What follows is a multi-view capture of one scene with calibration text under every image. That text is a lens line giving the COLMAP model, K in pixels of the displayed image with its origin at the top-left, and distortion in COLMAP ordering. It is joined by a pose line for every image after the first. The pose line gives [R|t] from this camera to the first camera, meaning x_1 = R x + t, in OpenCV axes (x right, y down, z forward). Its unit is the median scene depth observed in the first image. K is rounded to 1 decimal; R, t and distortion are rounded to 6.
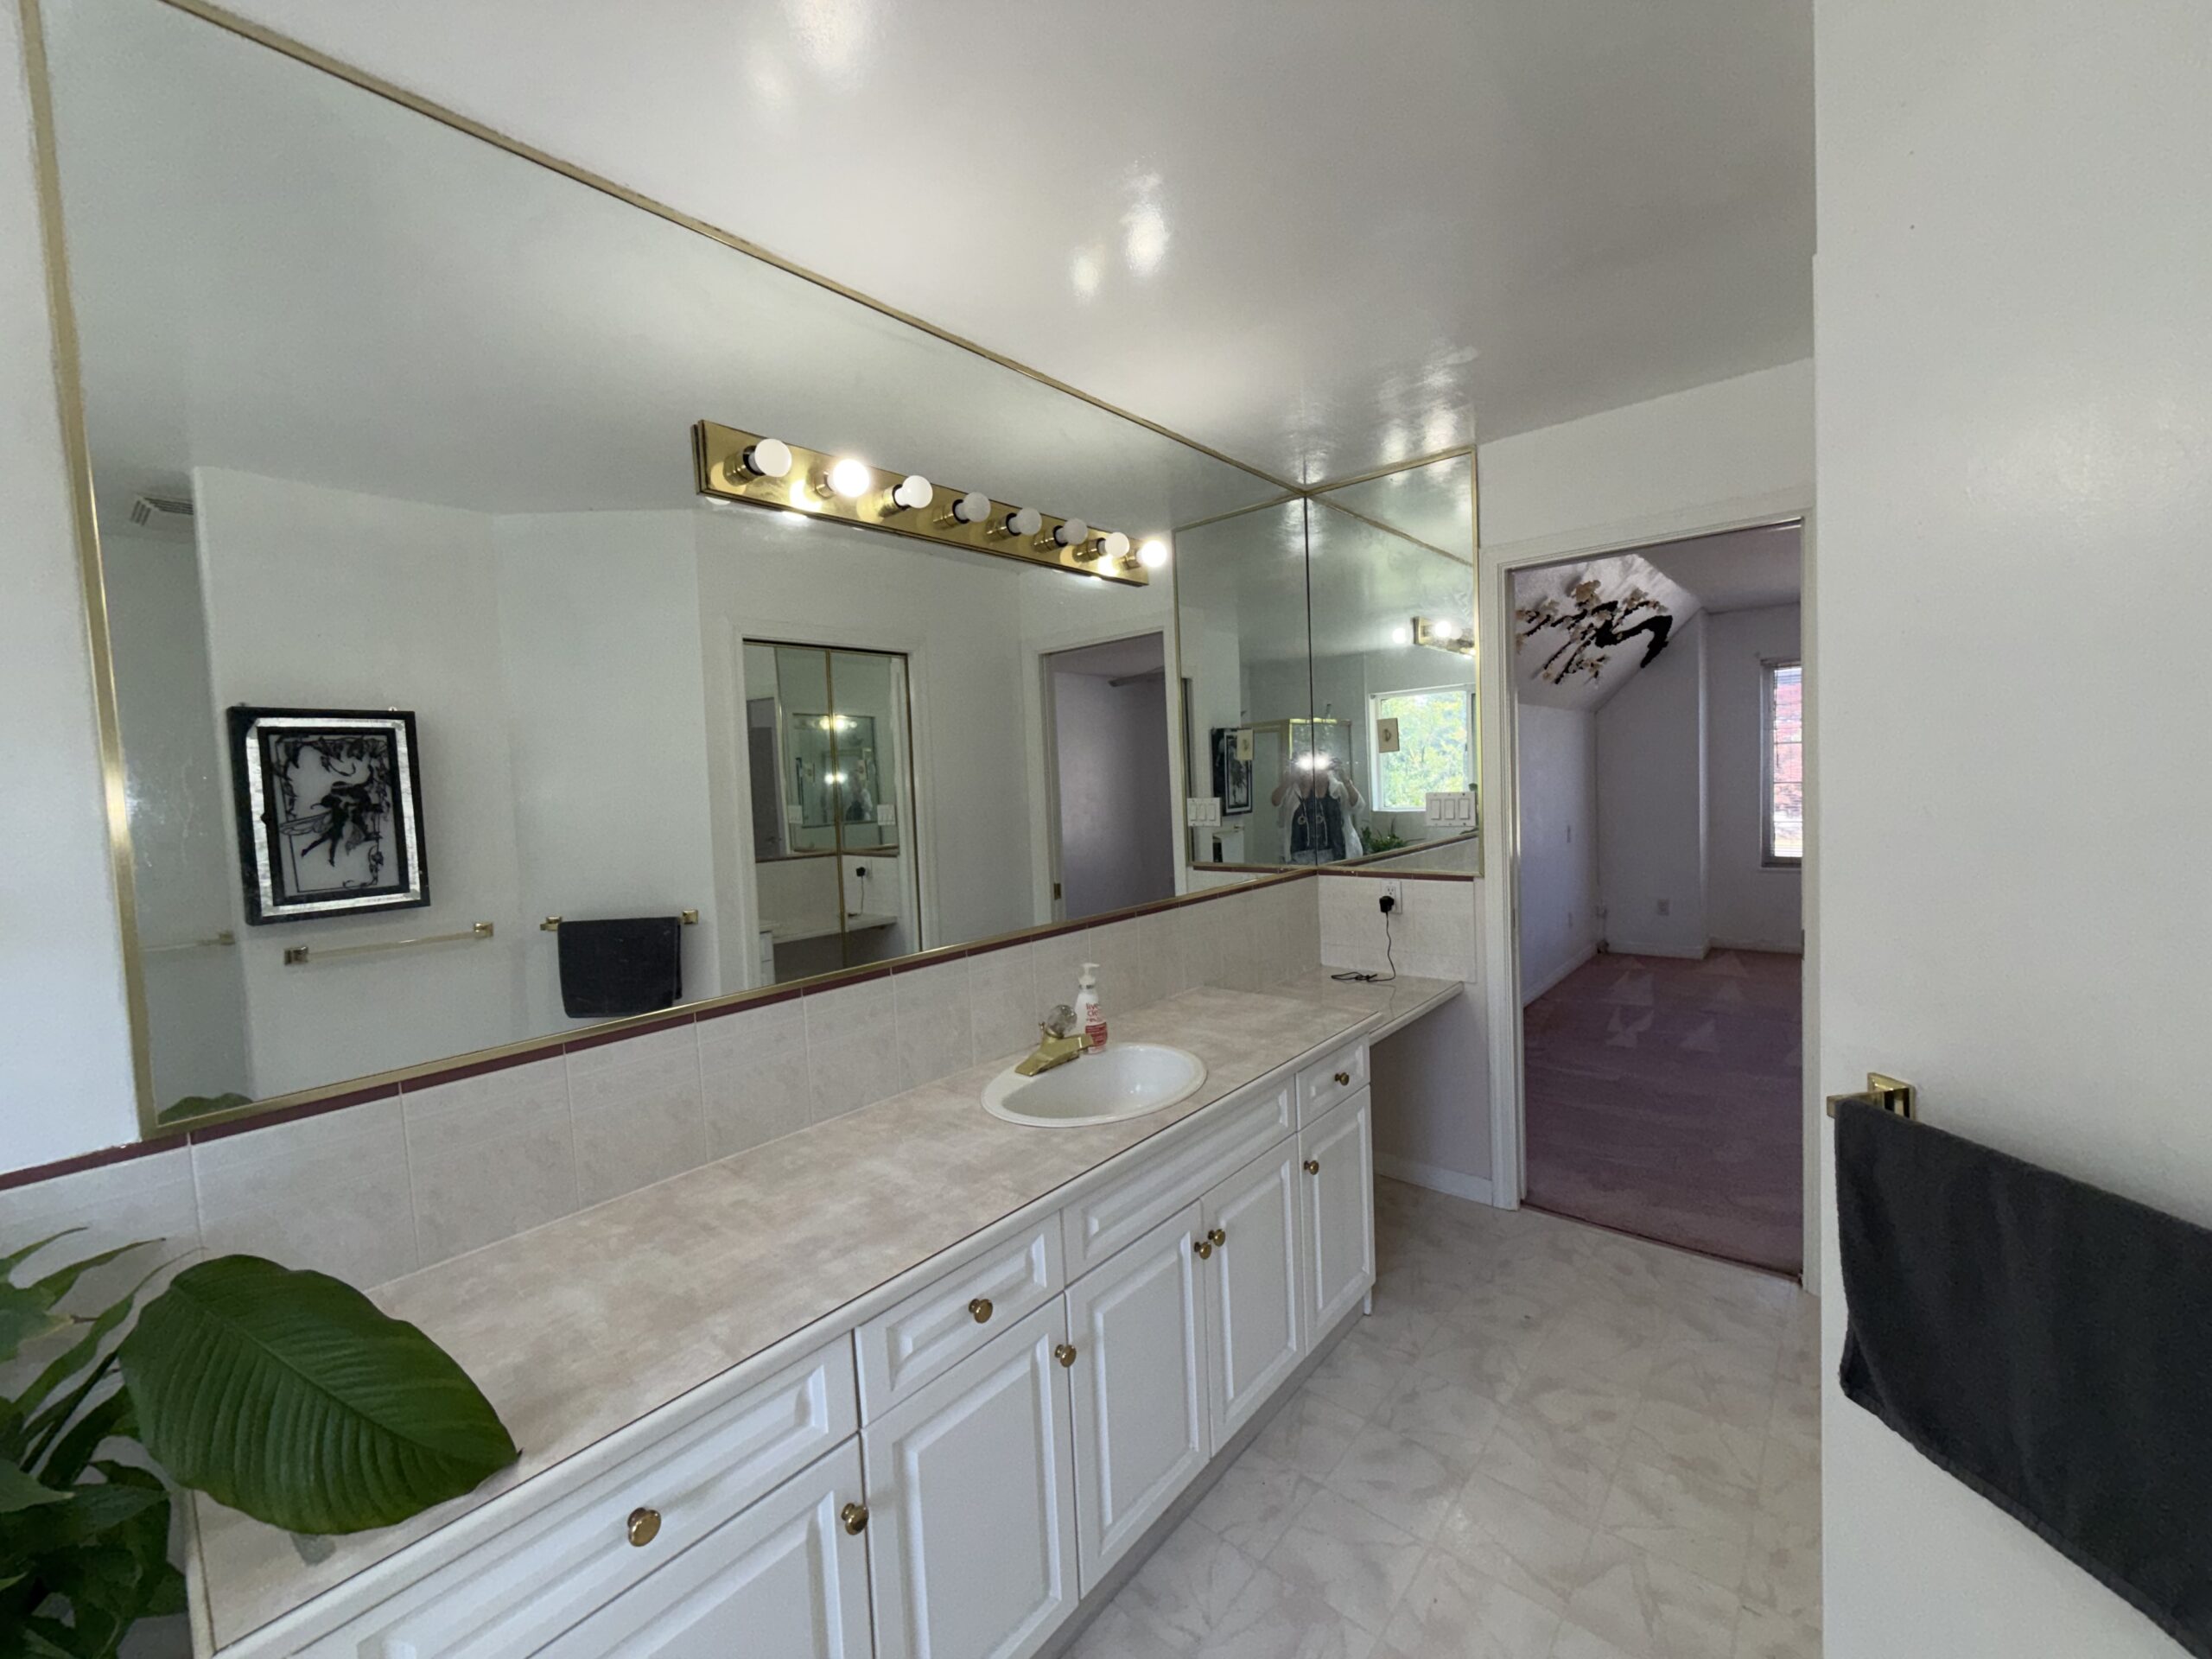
lens RADIAL K [[888.8, 0, 1106.0], [0, 888.8, 829.5], [0, 0, 1]] dist [0.021566, -0.000430]
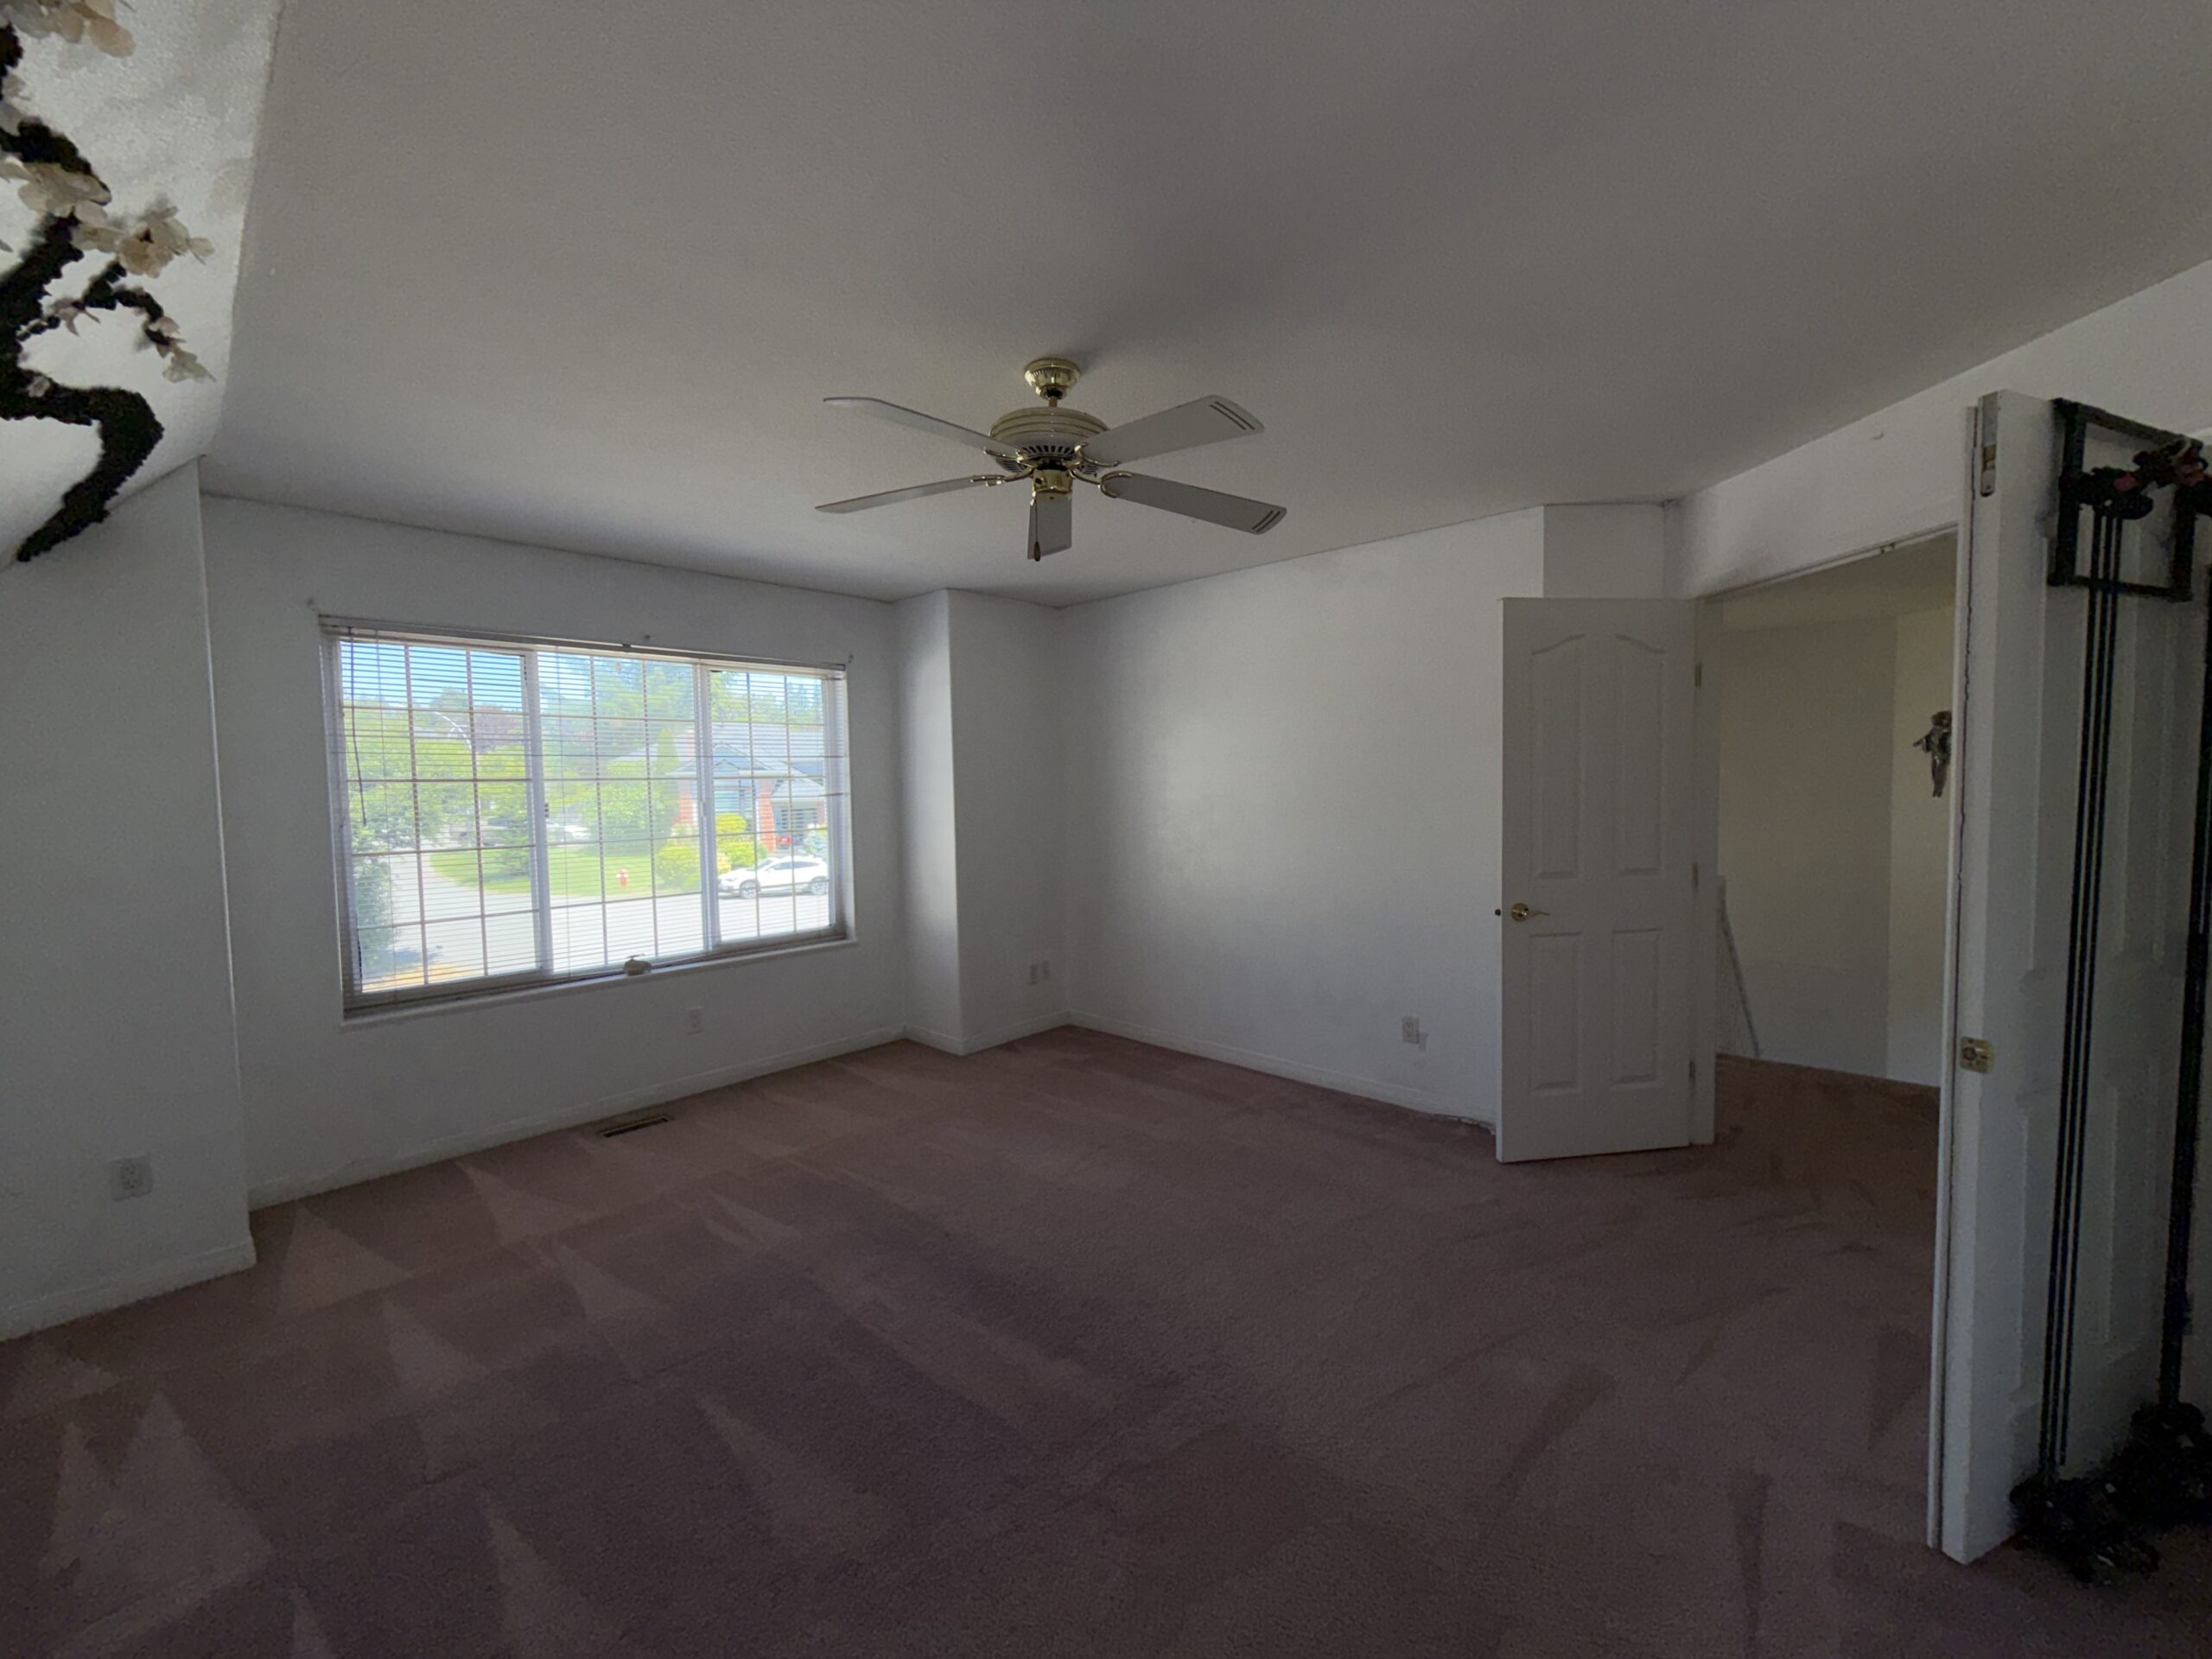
lens RADIAL K [[888.8, 0, 1106.0], [0, 888.8, 829.5], [0, 0, 1]] dist [0.021566, -0.000430]
pose [[0.067522, -0.009056, 0.997677, 0.247019], [0.068249, 0.997658, 0.004436, -0.040180], [-0.995381, 0.067791, 0.067982, 0.530348]]
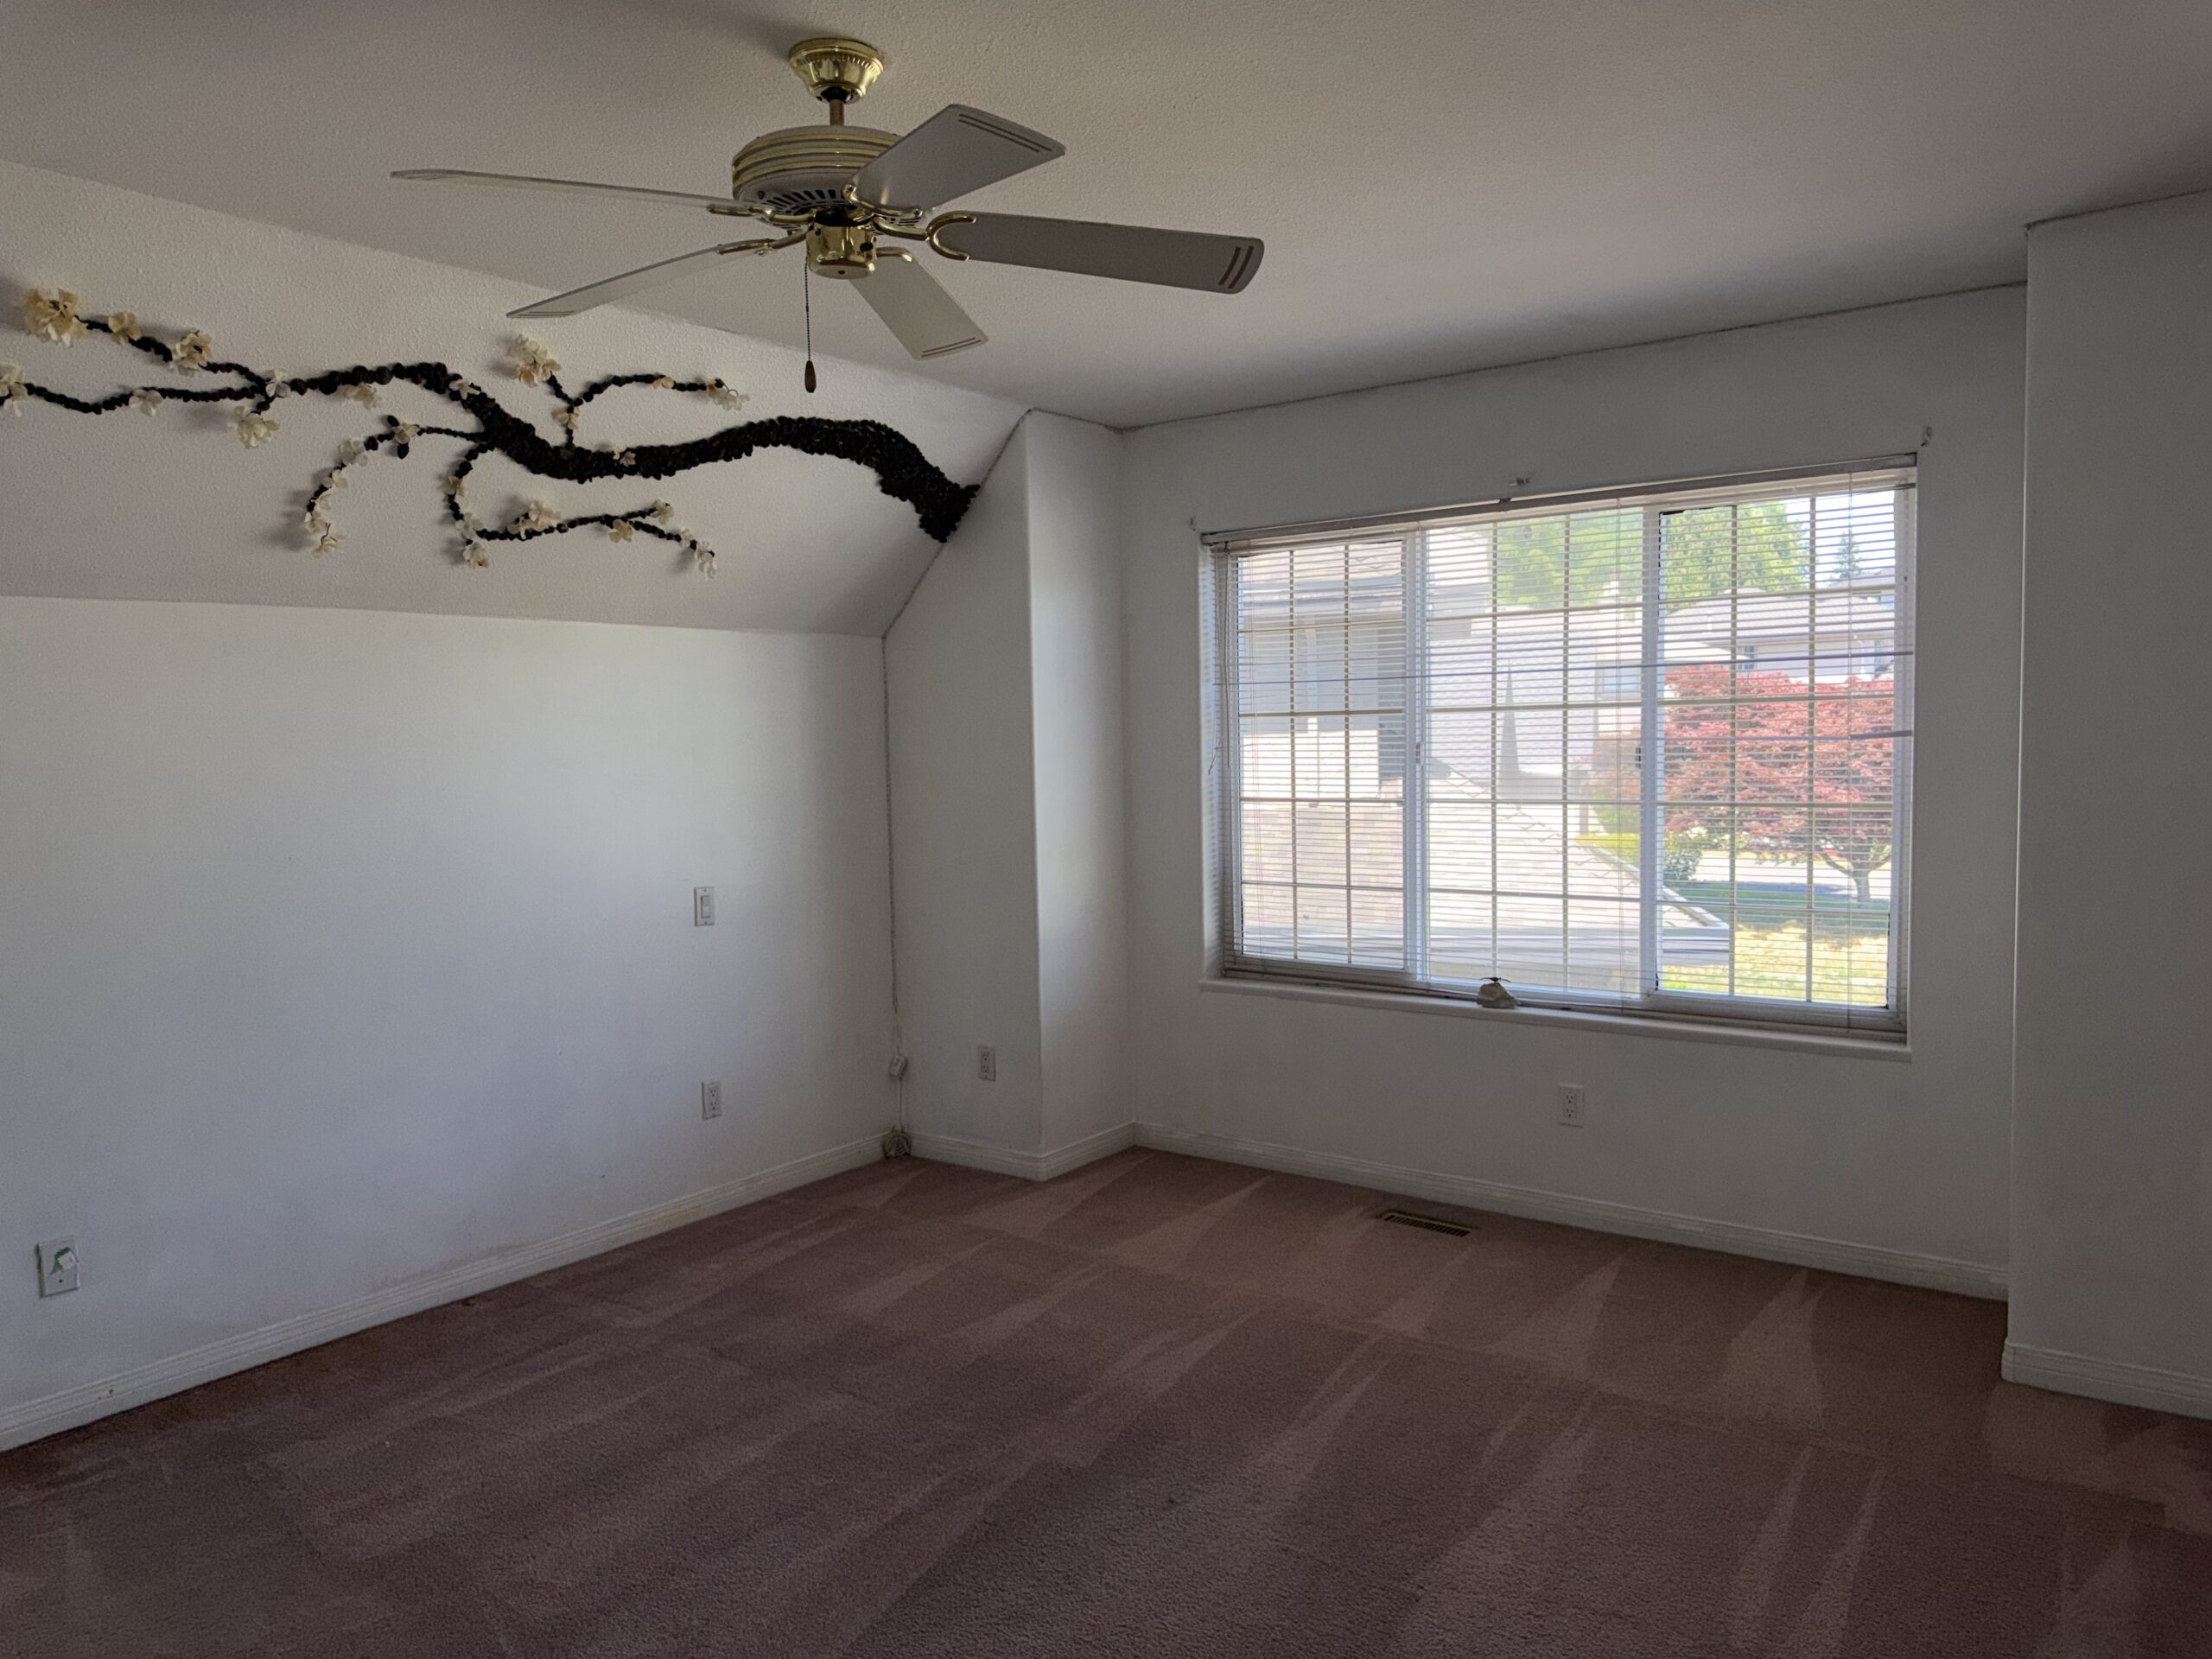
lens RADIAL K [[1564.0, 0, 1092.1], [0, 1564.0, 813.5], [0, 0, 1]] dist [0.093047, -0.129332]
pose [[0.998305, 0.024146, 0.052947, 0.628557], [-0.023974, 0.999705, -0.003884, -0.039796], [-0.053025, 0.002609, 0.998590, 0.194231]]
